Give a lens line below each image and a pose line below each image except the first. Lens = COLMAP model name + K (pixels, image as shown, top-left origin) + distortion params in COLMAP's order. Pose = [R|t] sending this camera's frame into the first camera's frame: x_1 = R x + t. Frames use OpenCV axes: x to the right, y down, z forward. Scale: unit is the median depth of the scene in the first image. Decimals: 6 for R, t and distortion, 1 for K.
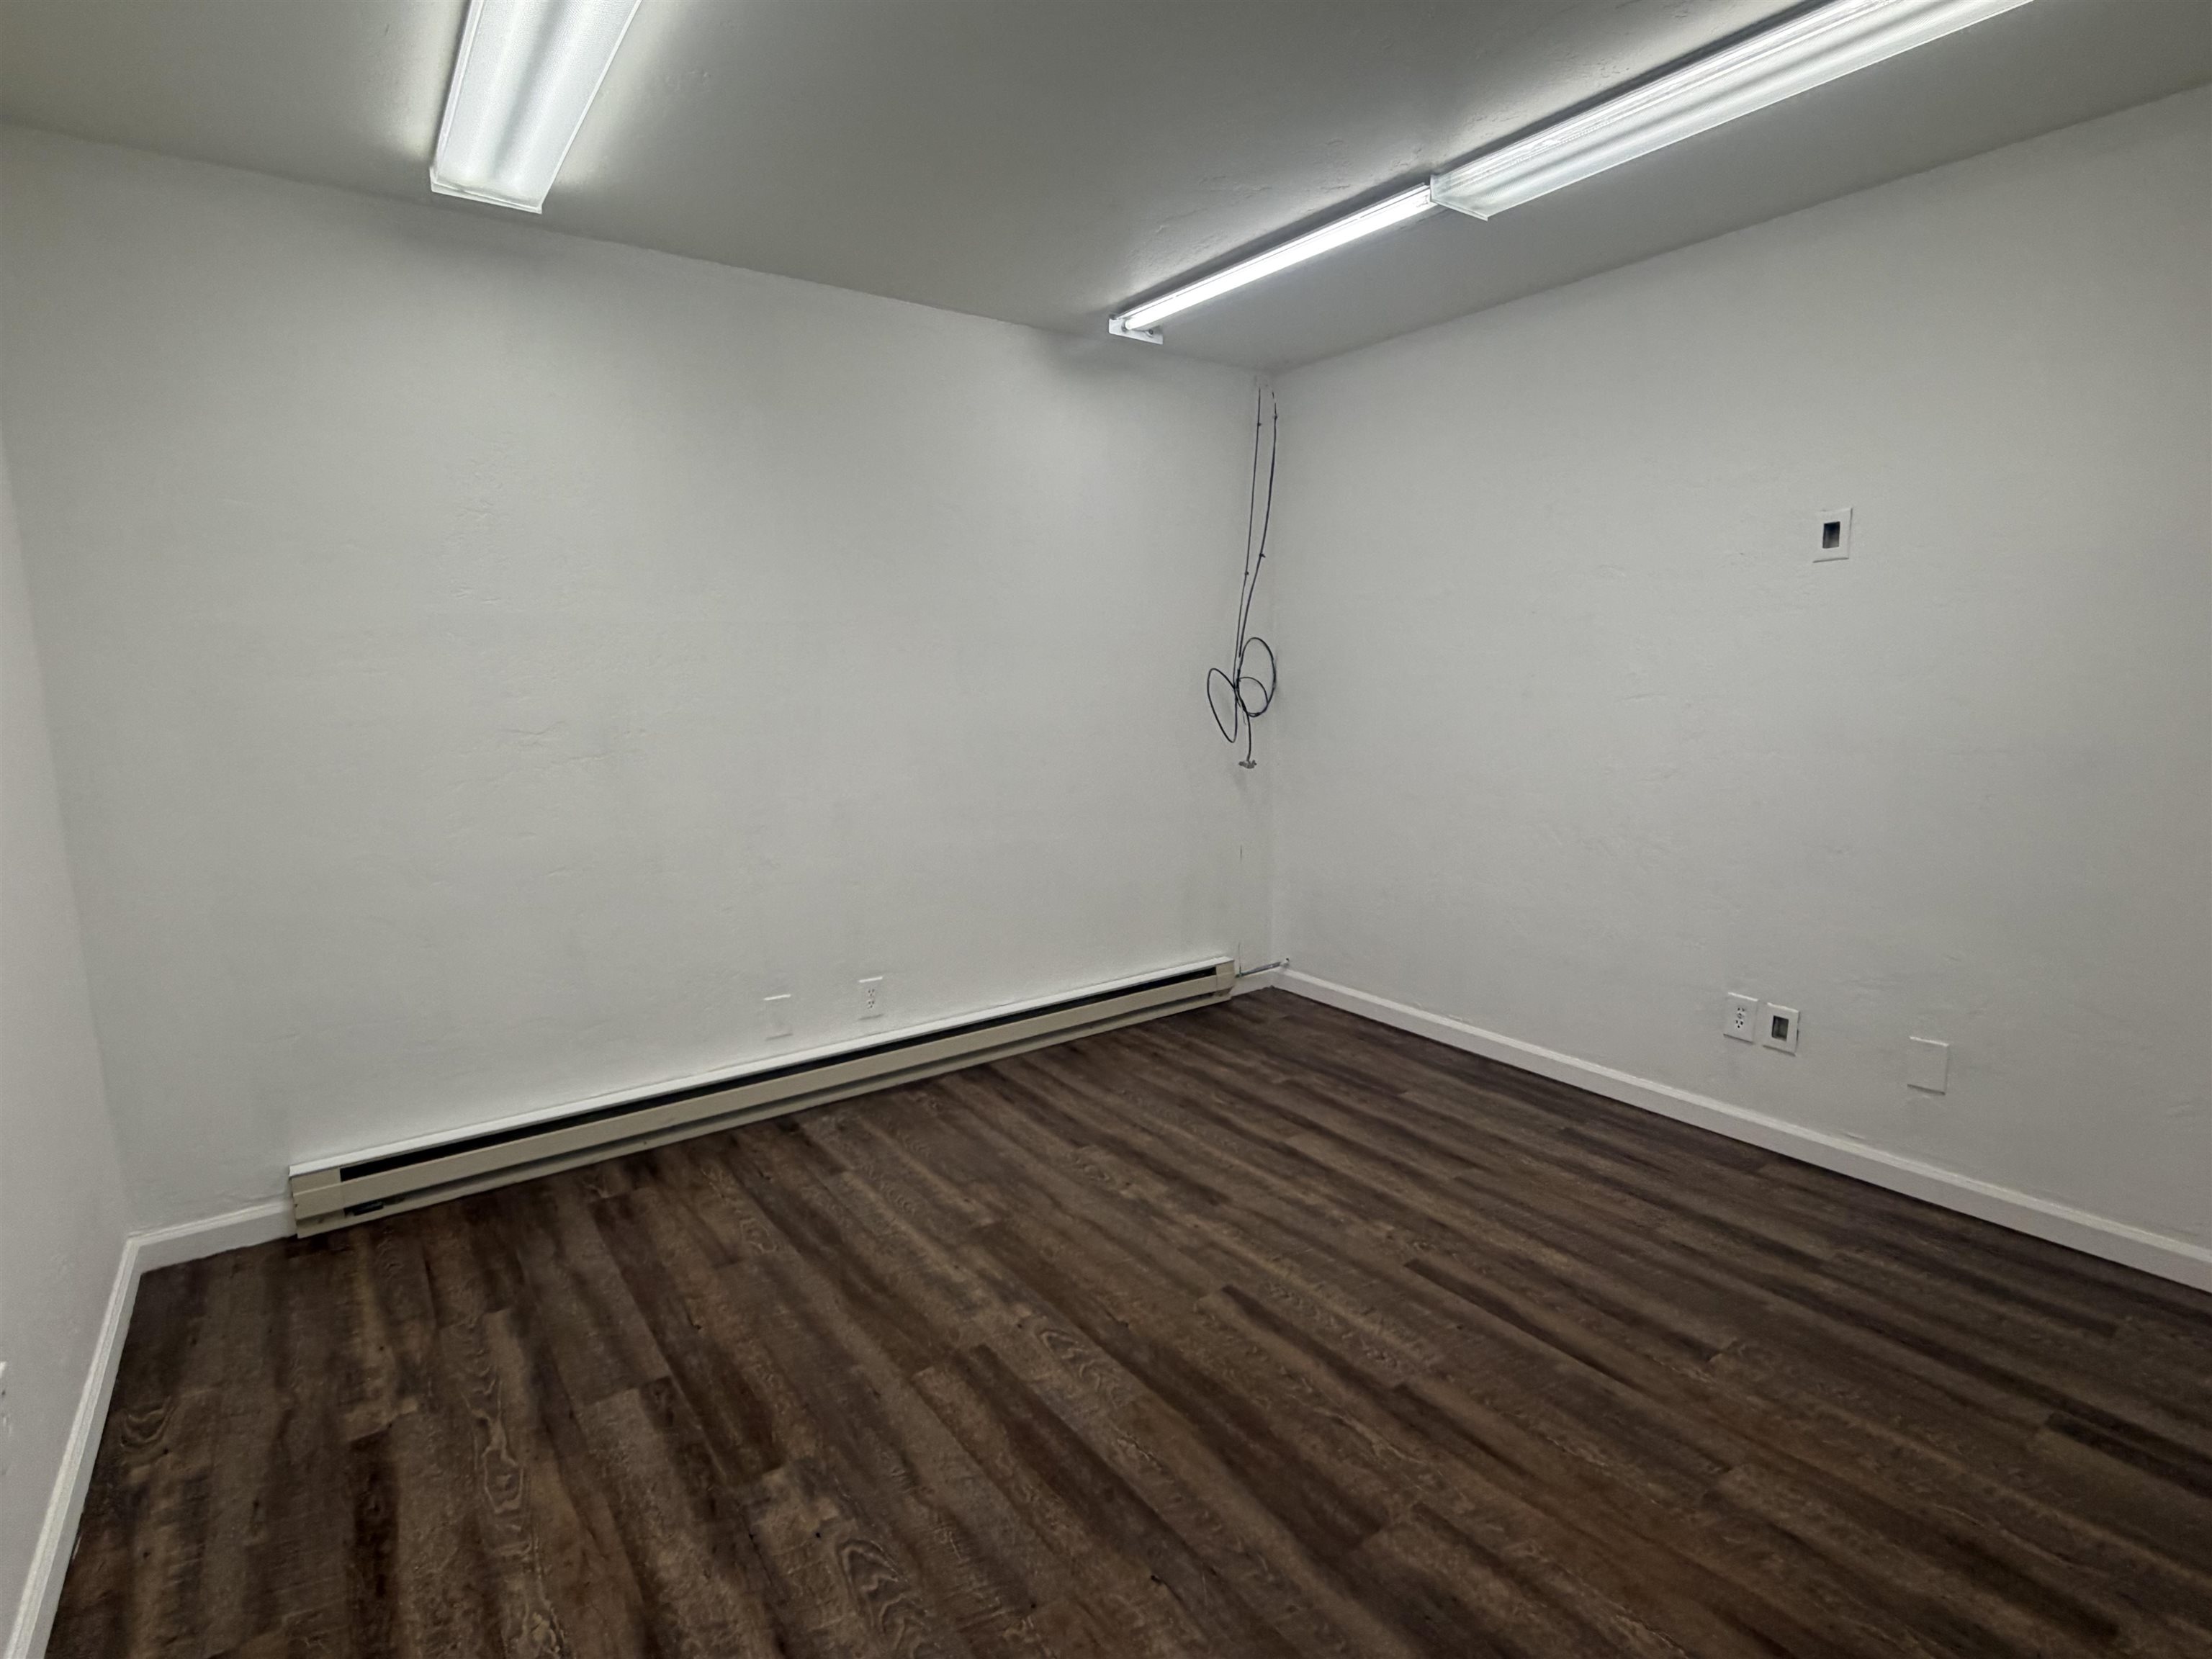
lens RADIAL K [[1085.5, 0, 1106.3], [0, 1085.5, 841.3], [0, 0, 1]] dist [-0.000078, 0.000030]
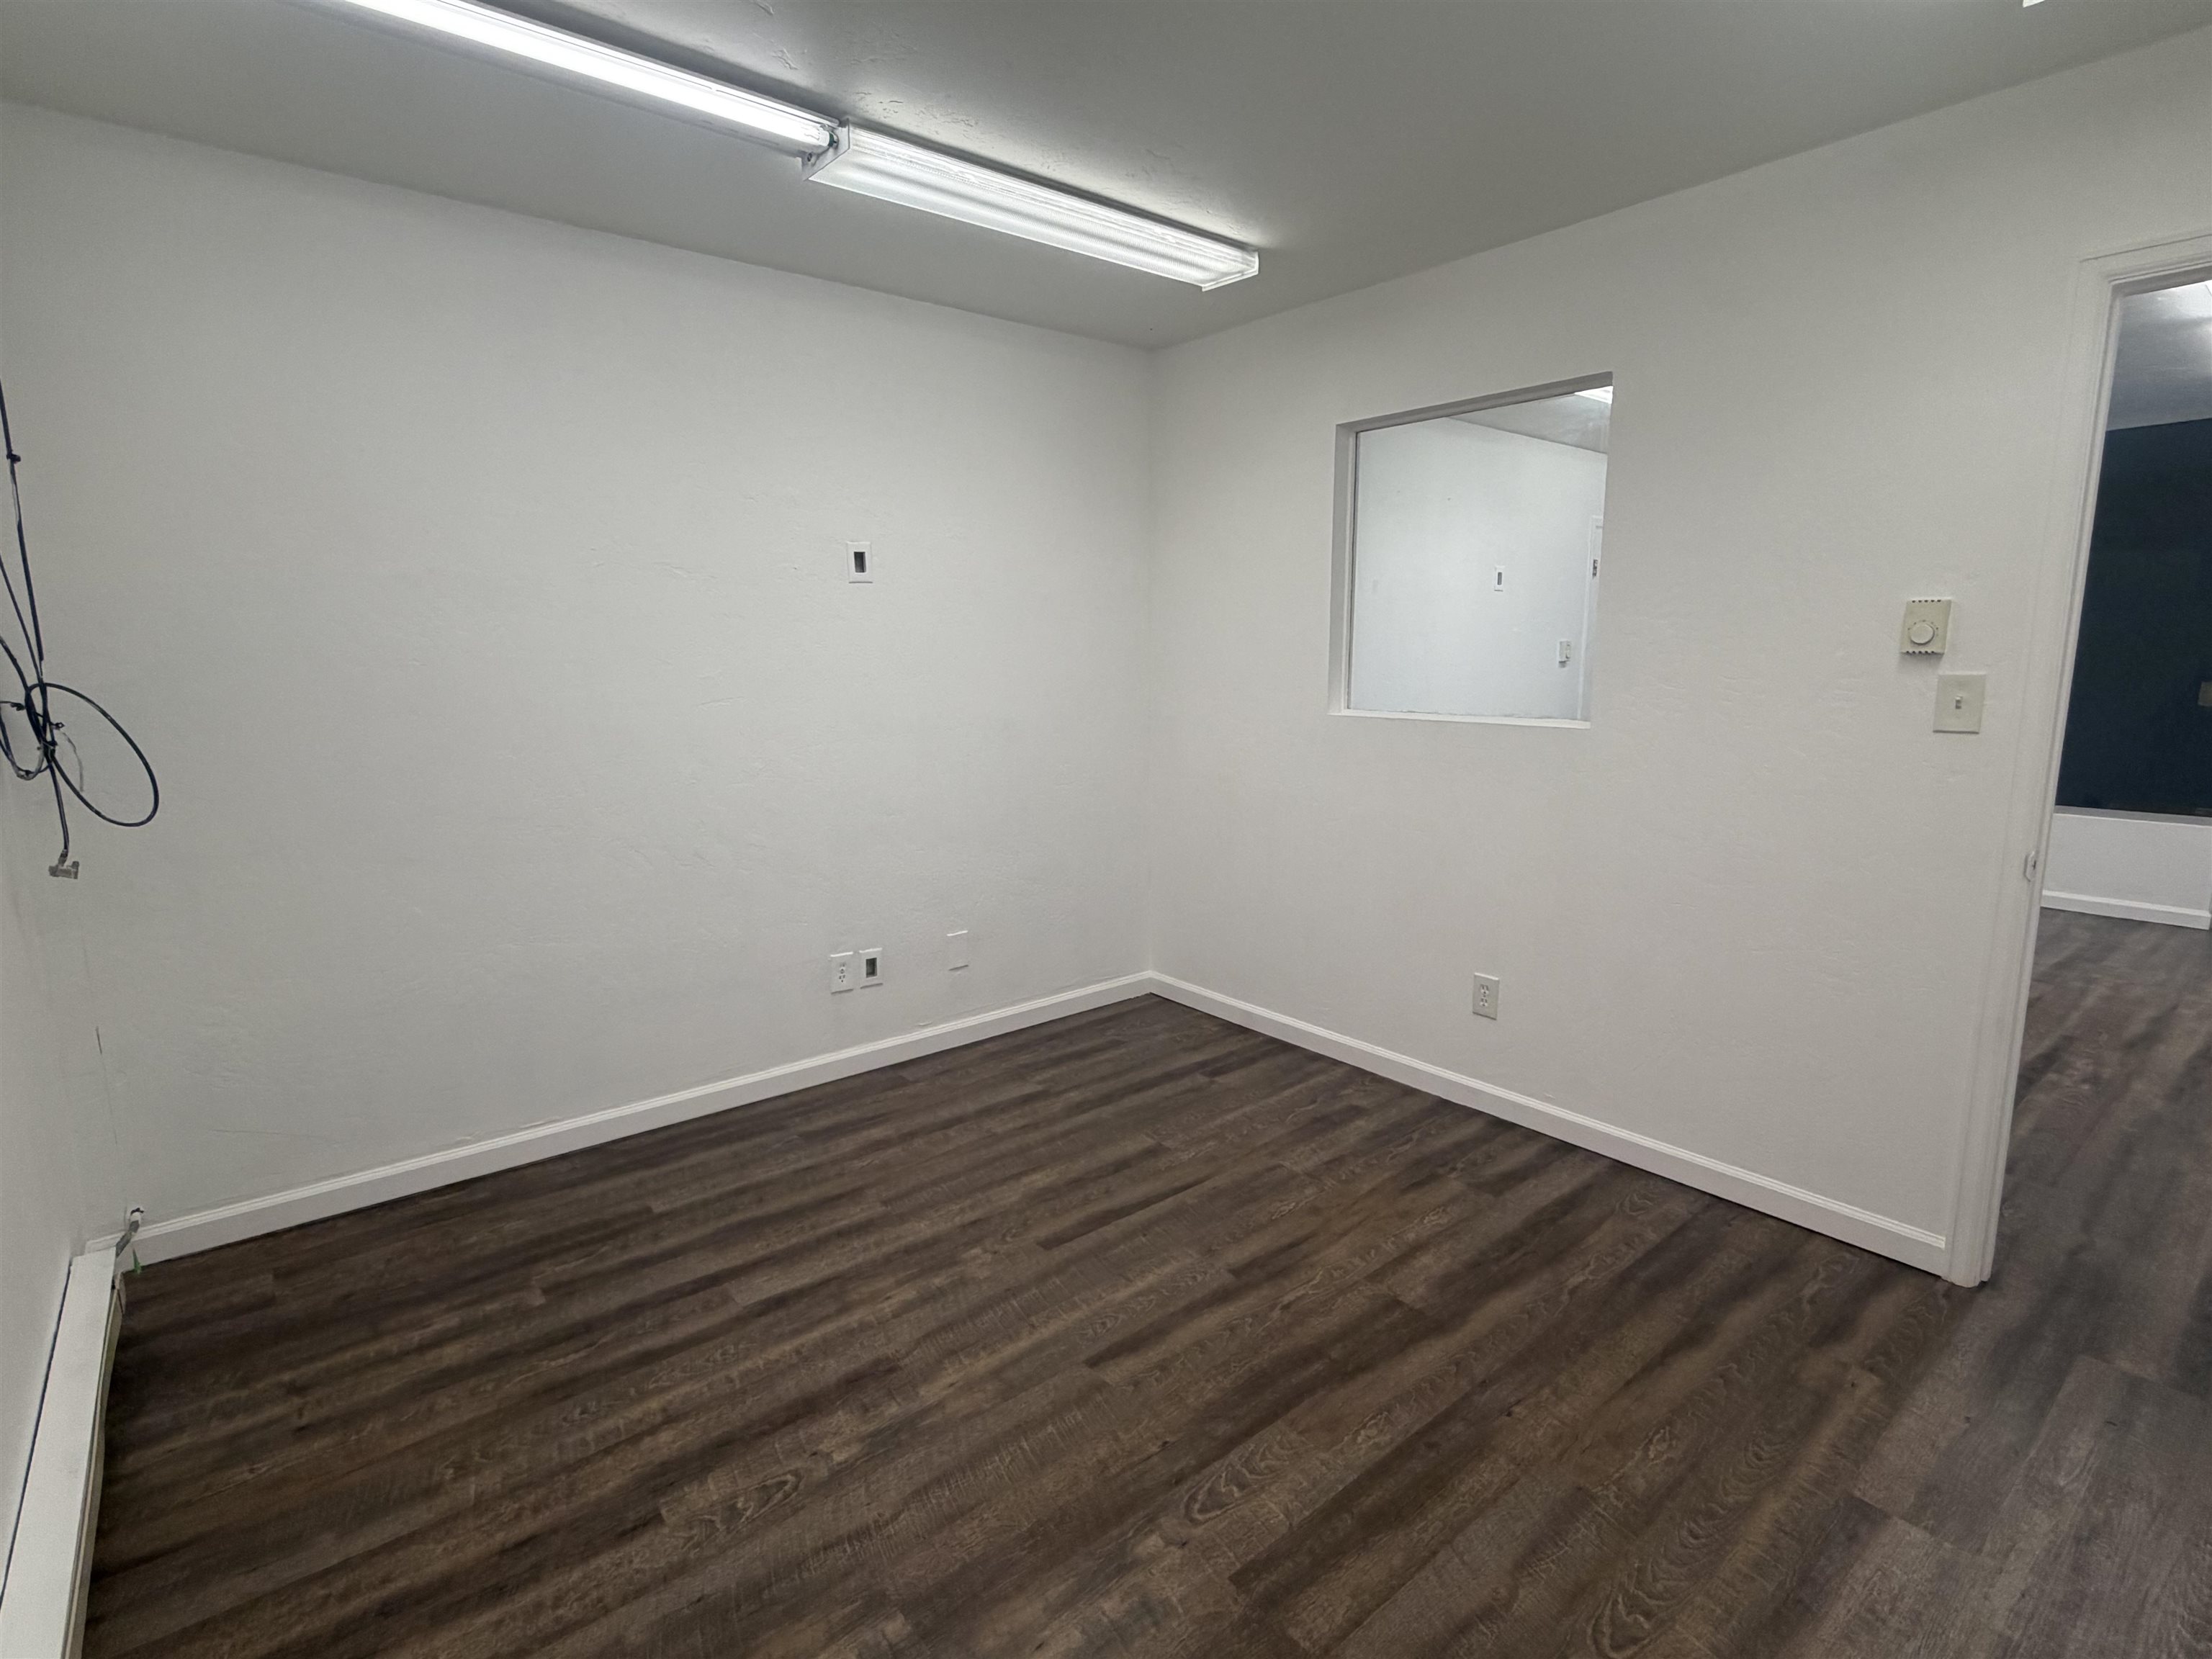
lens RADIAL K [[1085.5, 0, 1106.3], [0, 1085.5, 841.3], [0, 0, 1]] dist [-0.000078, 0.000030]
pose [[-0.061092, -0.160333, 0.985171, -0.661241], [0.170191, 0.970887, 0.168562, -0.144930], [-0.983516, 0.177965, -0.032026, 0.887093]]
